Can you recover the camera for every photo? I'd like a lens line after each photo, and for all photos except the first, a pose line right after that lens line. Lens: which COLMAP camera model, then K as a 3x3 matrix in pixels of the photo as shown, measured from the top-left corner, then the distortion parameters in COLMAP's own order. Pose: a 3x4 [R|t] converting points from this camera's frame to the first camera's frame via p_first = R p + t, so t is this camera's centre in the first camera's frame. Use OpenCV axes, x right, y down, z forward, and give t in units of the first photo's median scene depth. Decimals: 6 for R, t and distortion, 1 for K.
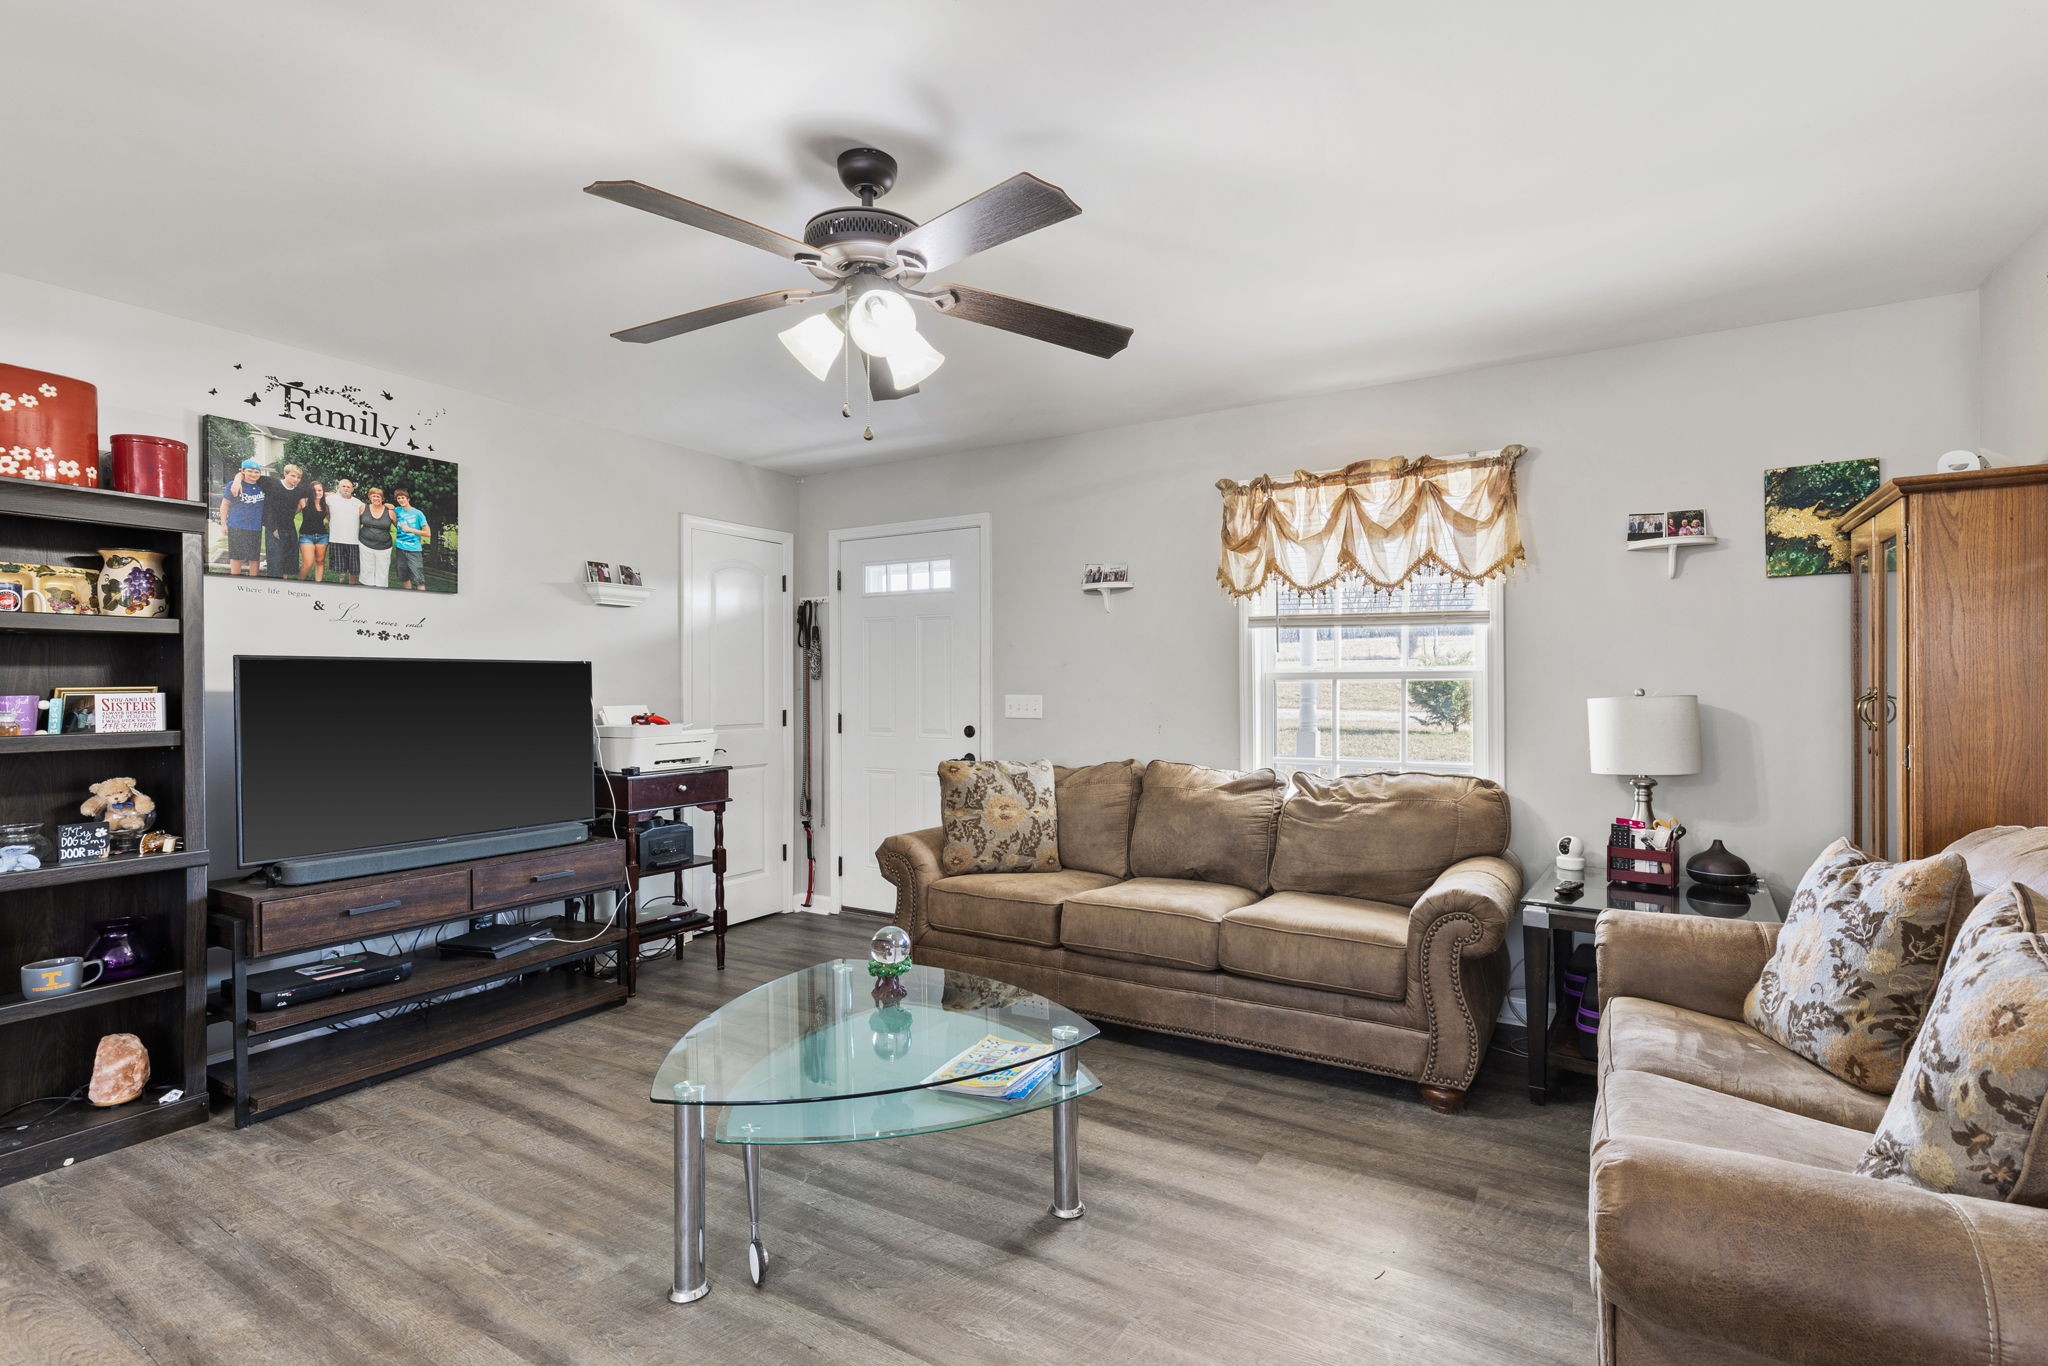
lens RADIAL K [[938.7, 0, 1038.3], [0, 938.7, 681.9], [0, 0, 1]] dist [0.011332, -0.002167]
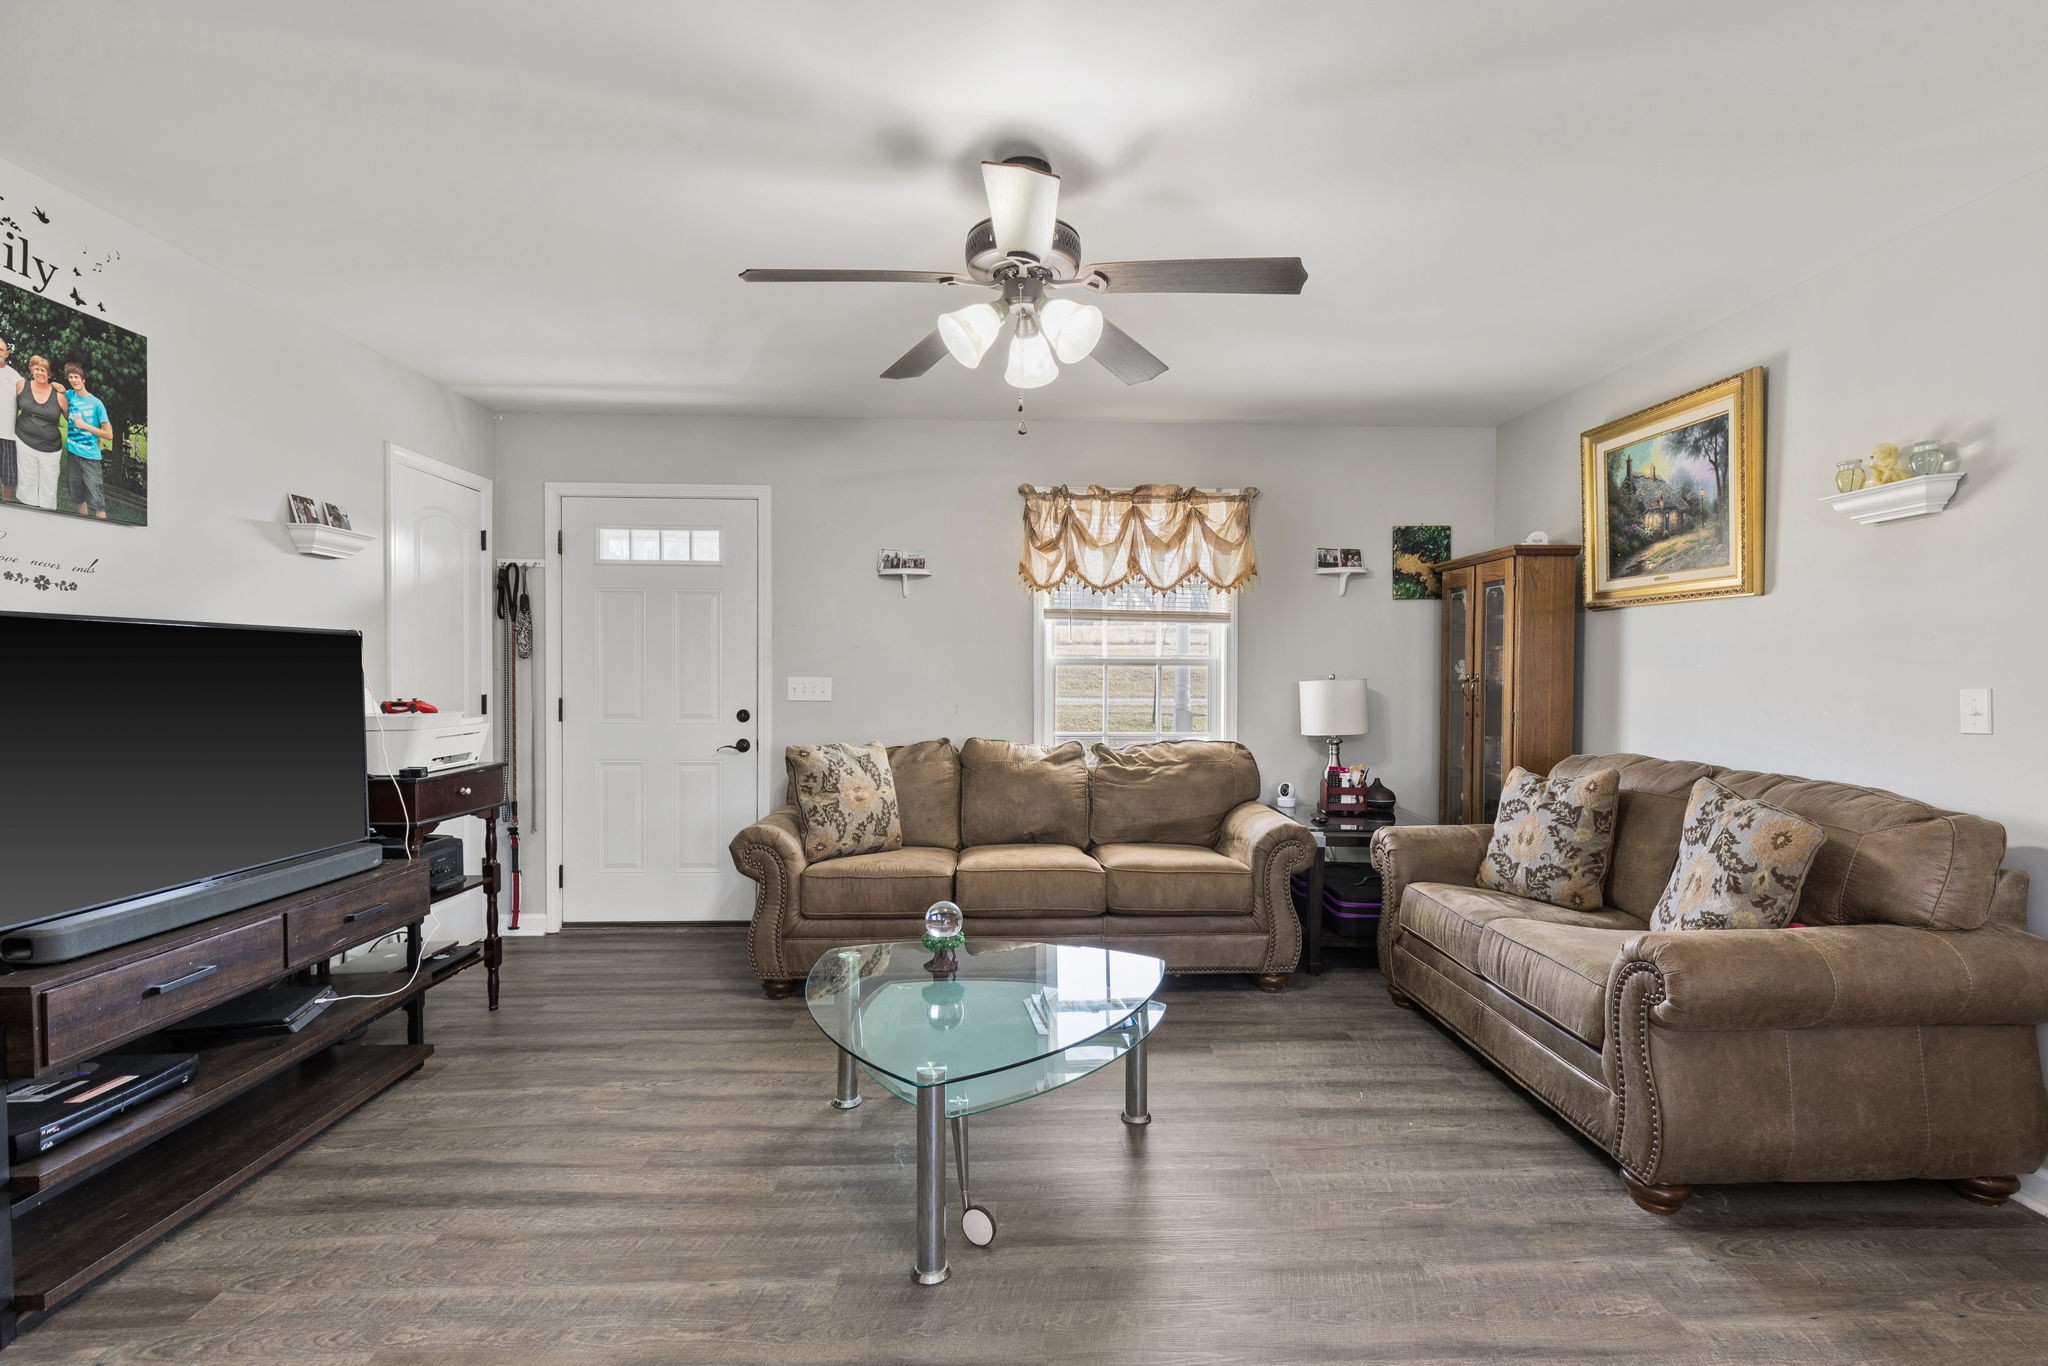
lens RADIAL K [[937.6, 0, 1048.4], [0, 937.6, 677.0], [0, 0, 1]] dist [0.017742, -0.004303]
pose [[0.837368, 0.003835, 0.546626, -0.448423], [-0.010254, 0.999910, 0.008693, 0.003574], [-0.546544, -0.012884, 0.837331, 0.058202]]
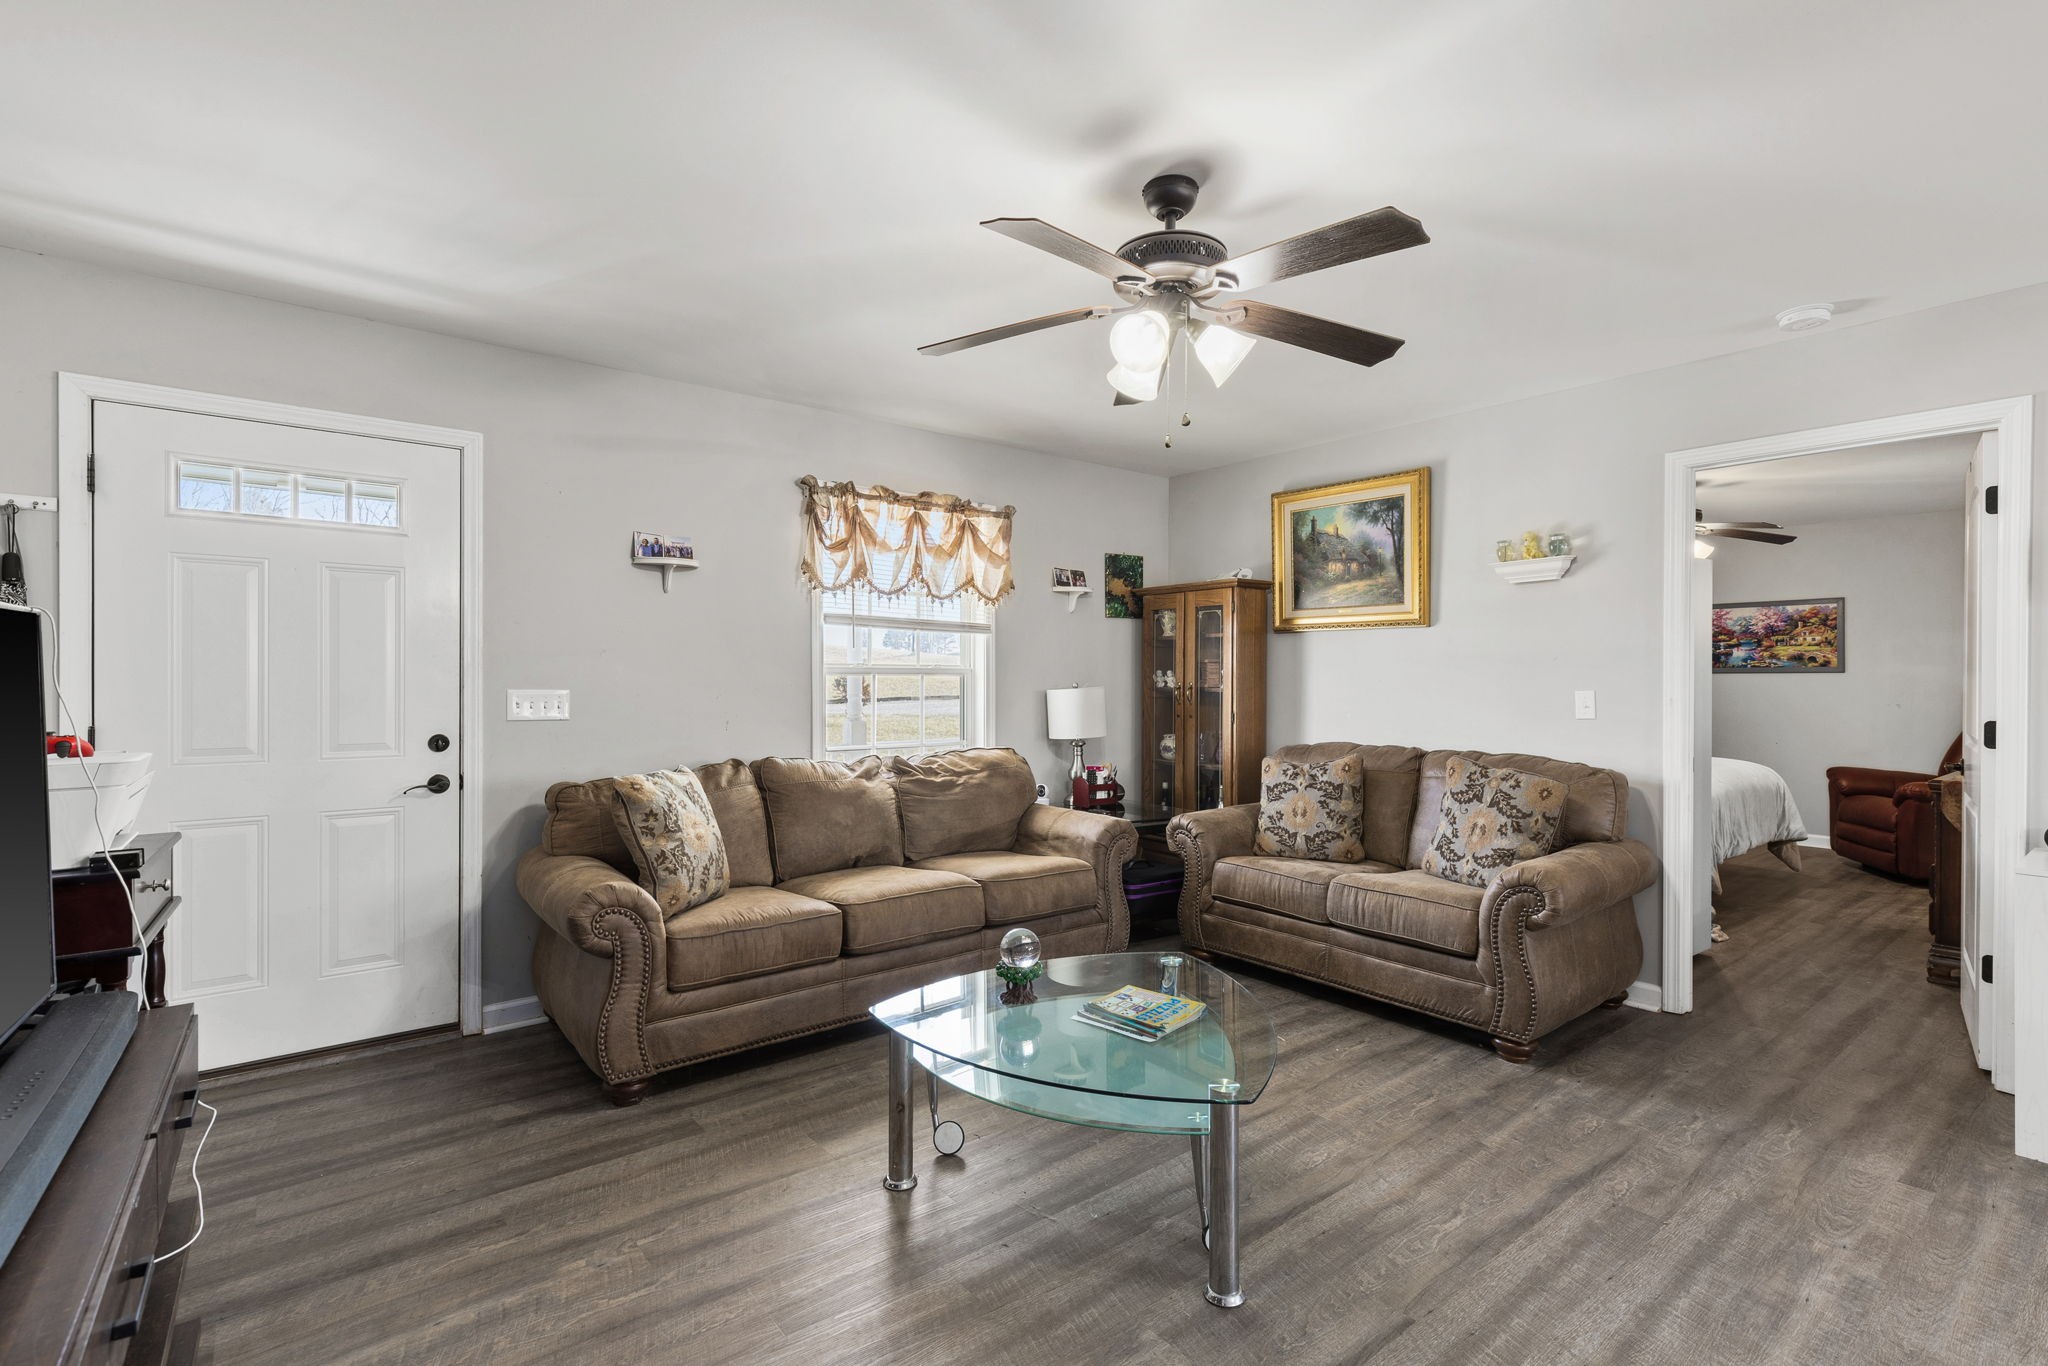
lens RADIAL K [[929.3, 0, 1036.6], [0, 929.3, 678.3], [0, 0, 1]] dist [0.014058, -0.000575]
pose [[0.359059, 0.007347, 0.933286, -0.754779], [-0.008361, 0.999954, -0.004655, 0.006938], [-0.933277, -0.006132, 0.359104, 0.476186]]
